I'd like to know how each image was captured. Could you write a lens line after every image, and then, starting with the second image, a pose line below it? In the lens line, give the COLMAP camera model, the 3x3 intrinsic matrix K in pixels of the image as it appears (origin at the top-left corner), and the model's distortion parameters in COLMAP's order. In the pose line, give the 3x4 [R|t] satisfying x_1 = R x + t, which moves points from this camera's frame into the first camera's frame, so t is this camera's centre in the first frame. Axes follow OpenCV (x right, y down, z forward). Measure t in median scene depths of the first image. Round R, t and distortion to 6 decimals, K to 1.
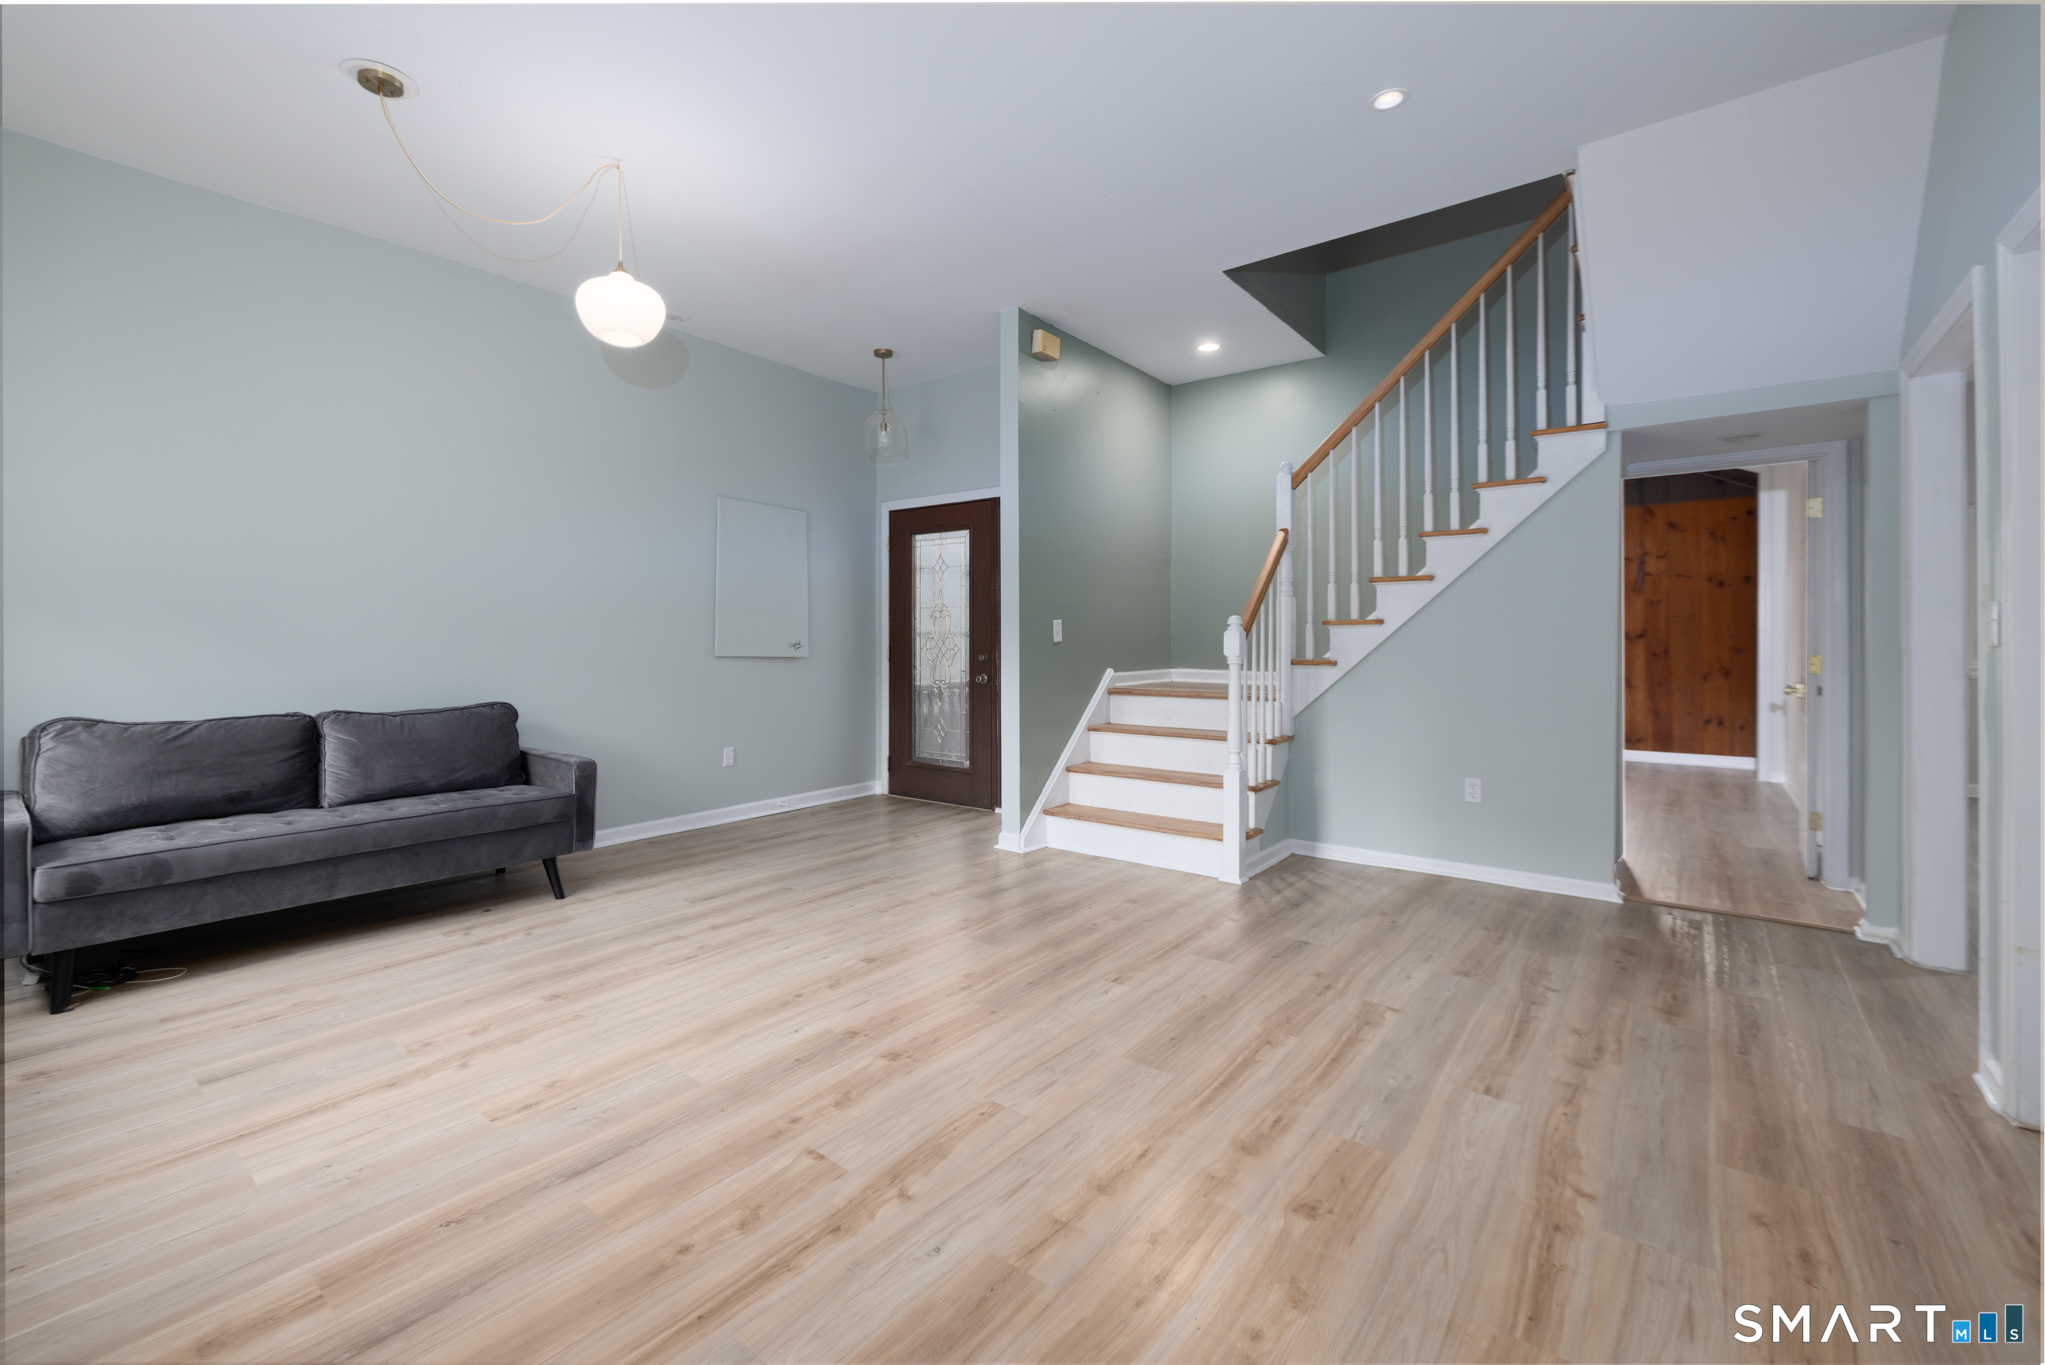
lens RADIAL K [[867.1, 0, 984.9], [0, 867.1, 645.6], [0, 0, 1]] dist [0.025805, -0.000132]
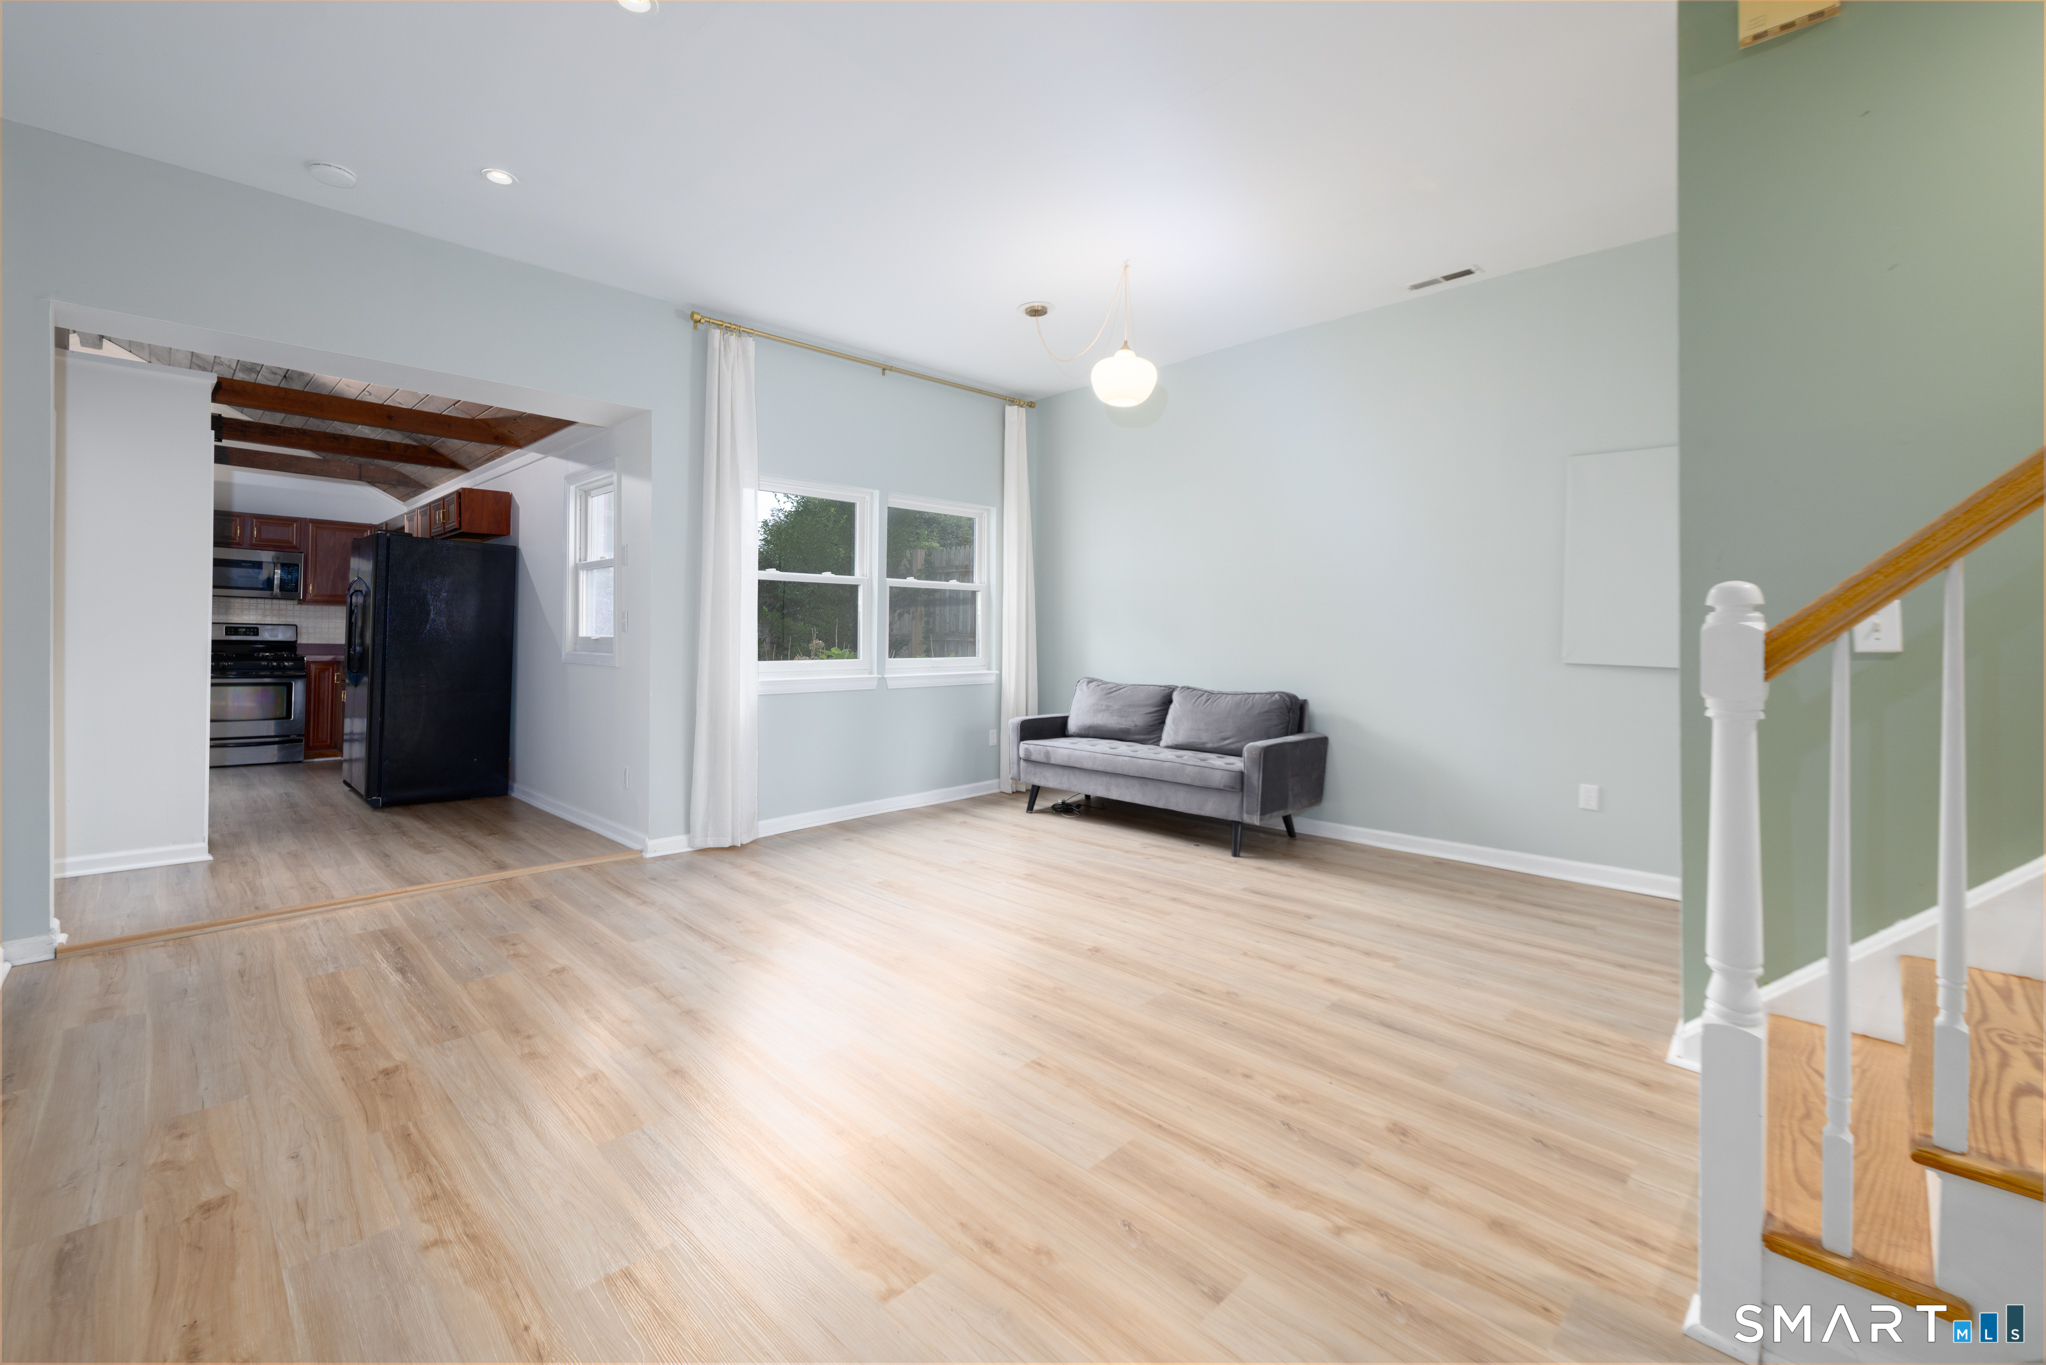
lens RADIAL K [[867.5, 0, 985.4], [0, 867.5, 645.6], [0, 0, 1]] dist [0.025805, -0.000132]
pose [[-0.133307, 0.006182, -0.991056, 0.878535], [-0.011618, 0.999902, 0.007799, -0.003085], [0.991007, 0.012554, -0.133222, 0.981540]]
